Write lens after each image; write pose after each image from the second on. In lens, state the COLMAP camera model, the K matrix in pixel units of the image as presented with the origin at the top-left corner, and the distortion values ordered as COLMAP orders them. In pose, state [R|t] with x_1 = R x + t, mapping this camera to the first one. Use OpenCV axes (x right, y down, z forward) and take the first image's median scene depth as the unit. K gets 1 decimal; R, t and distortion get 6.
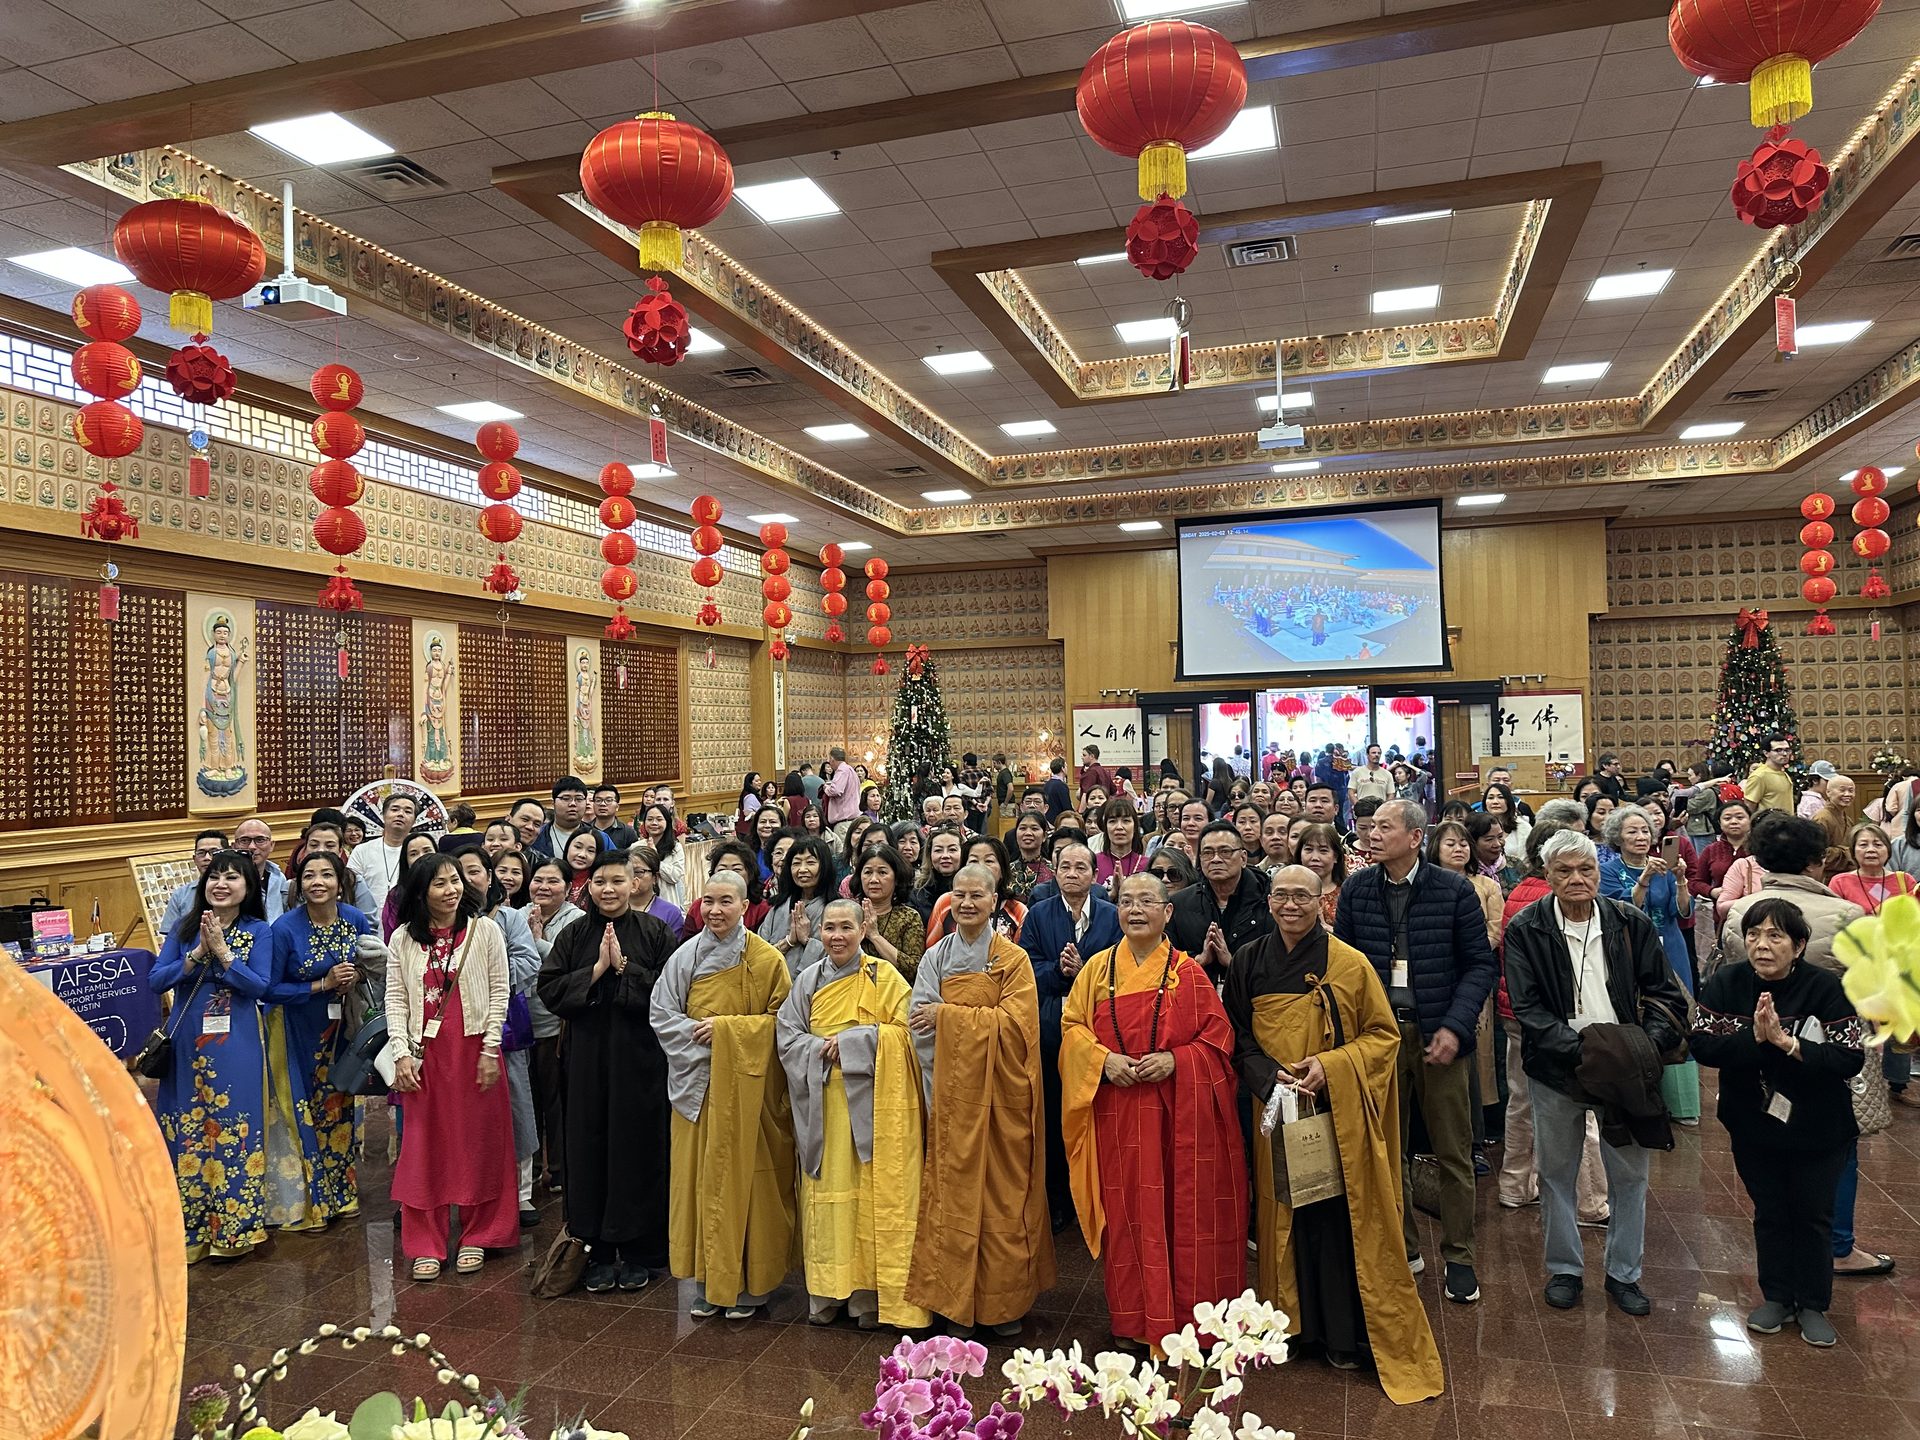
lens RADIAL K [[1298.3, 0, 959.5], [0, 1298.3, 717.7], [0, 0, 1]] dist [0.047501, -0.070671]
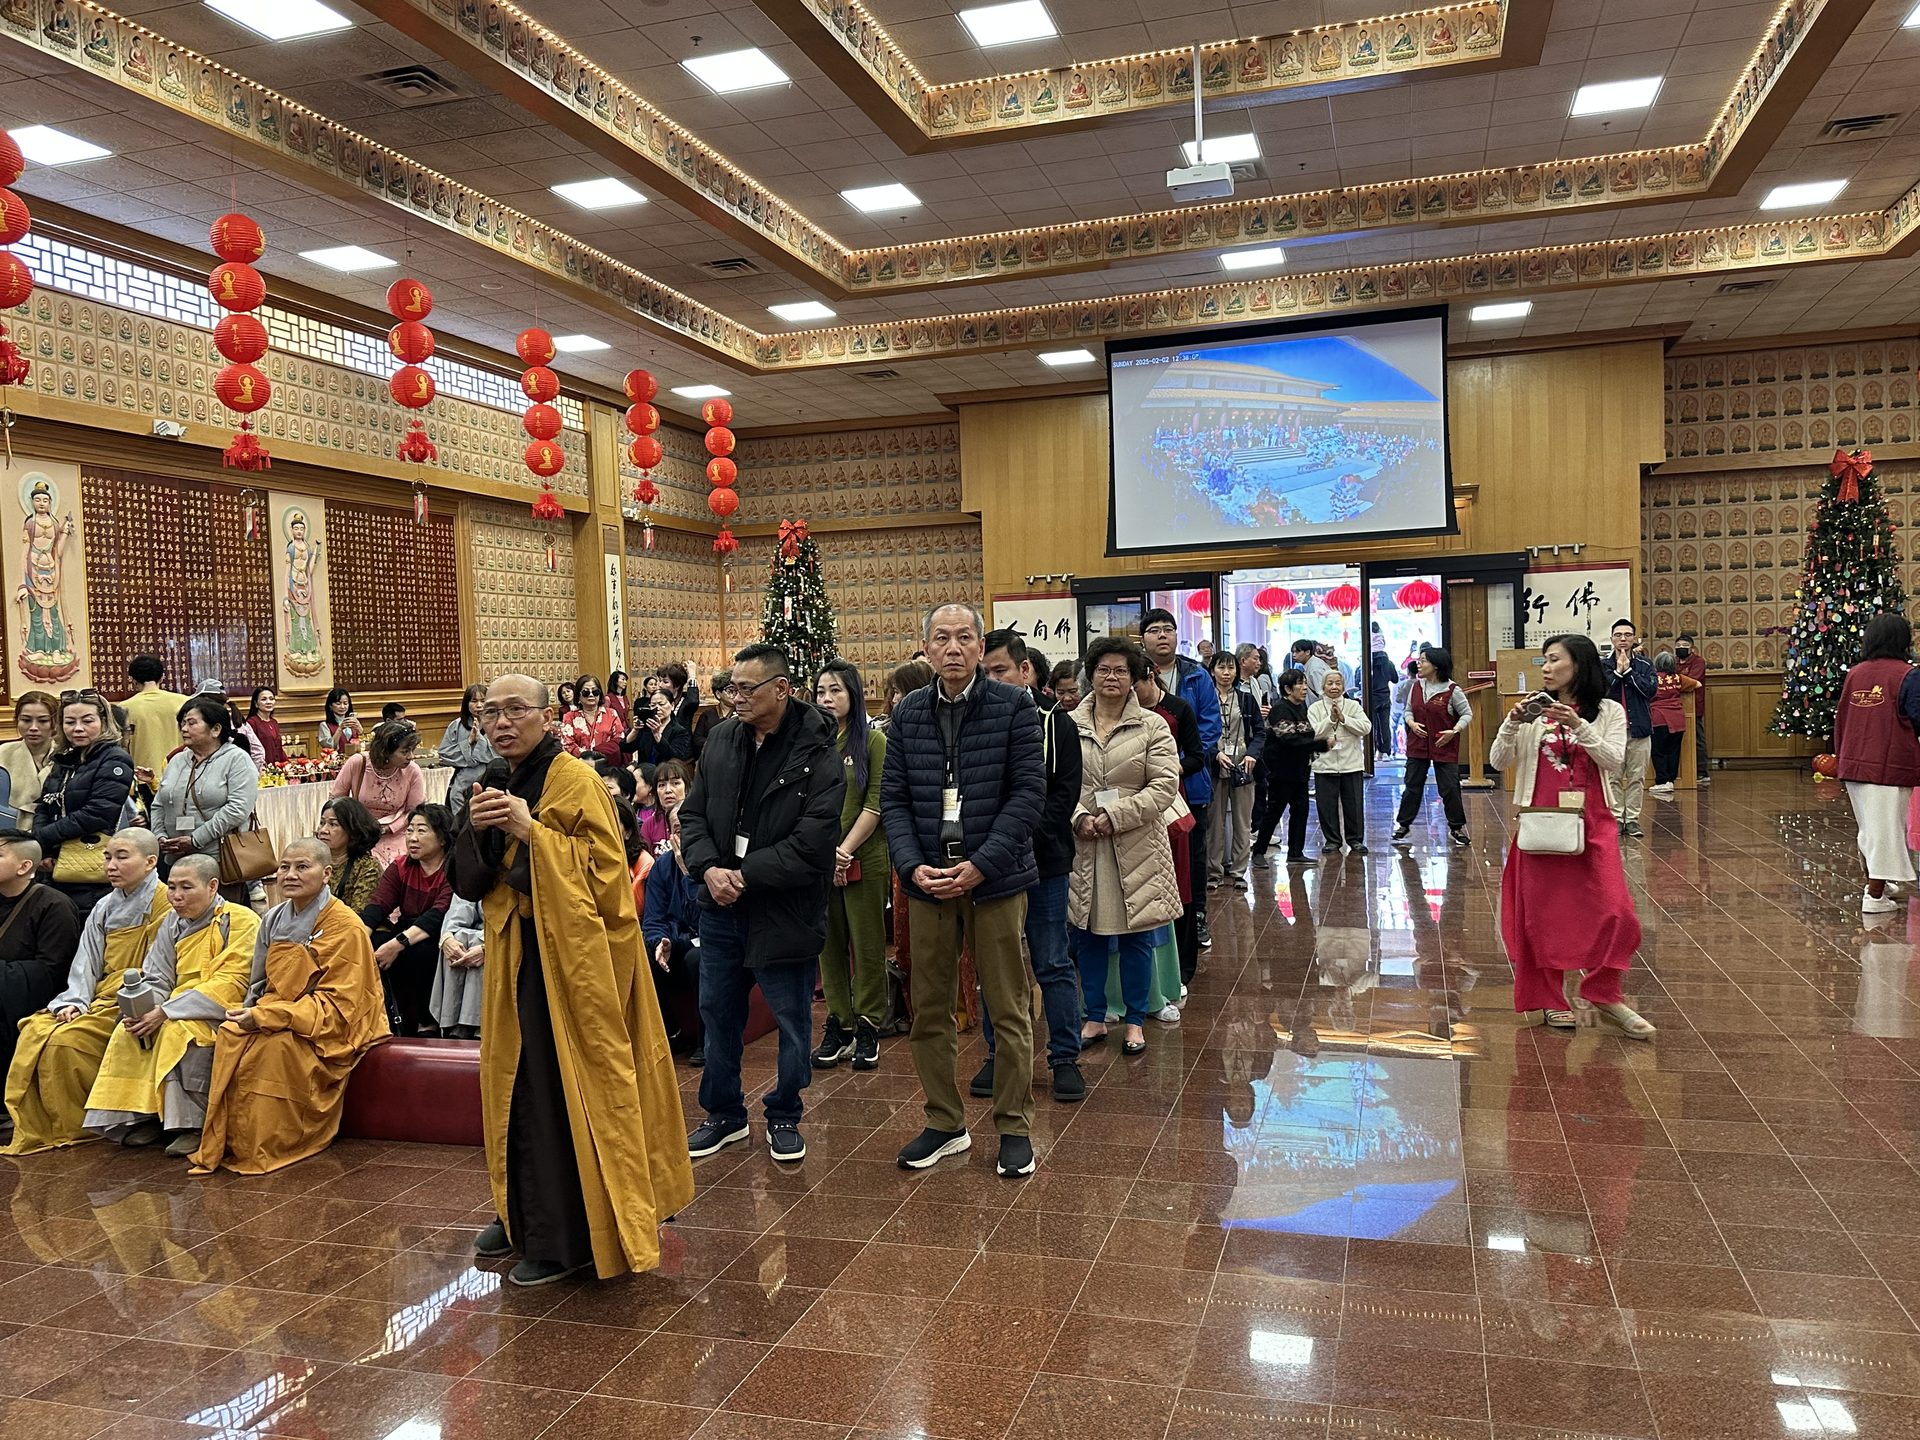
lens RADIAL K [[1455.9, 0, 945.3], [0, 1455.9, 732.0], [0, 0, 1]] dist [0.042716, -0.060609]
pose [[0.999911, -0.011464, -0.006790, 0.100929], [0.011843, 0.998199, 0.058804, 0.033642], [0.006103, -0.058879, 0.998246, 0.172848]]
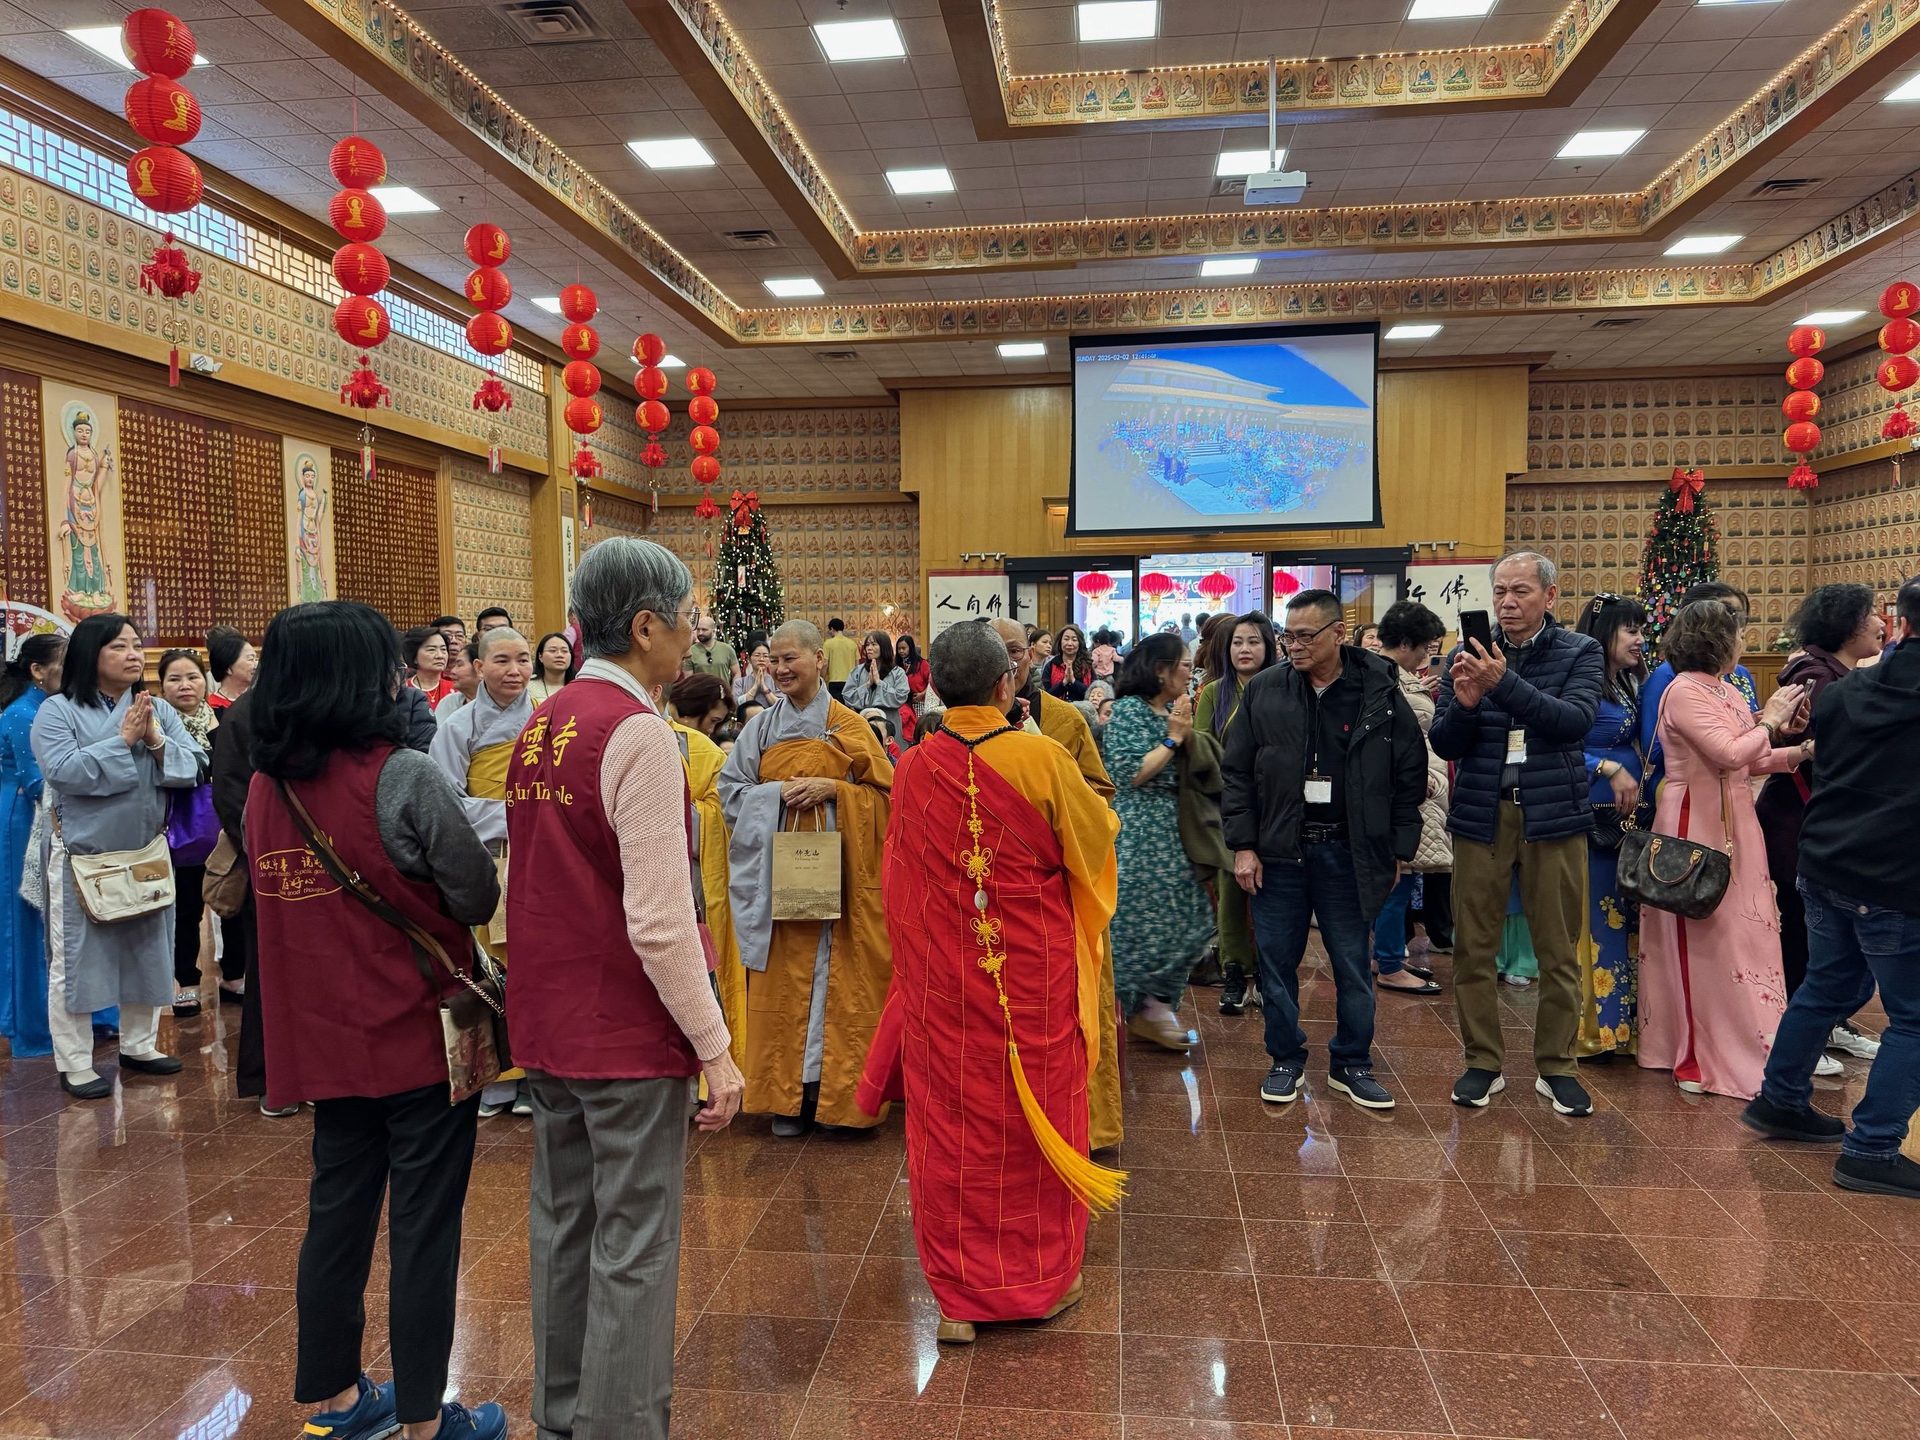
lens RADIAL K [[1336.5, 0, 953.1], [0, 1336.5, 727.5], [0, 0, 1]] dist [0.022573, -0.039153]
pose [[0.986376, 0.000456, 0.164506, -0.064228], [-0.013100, 0.997038, 0.075783, 0.041926], [-0.163985, -0.076905, 0.983461, 0.215718]]
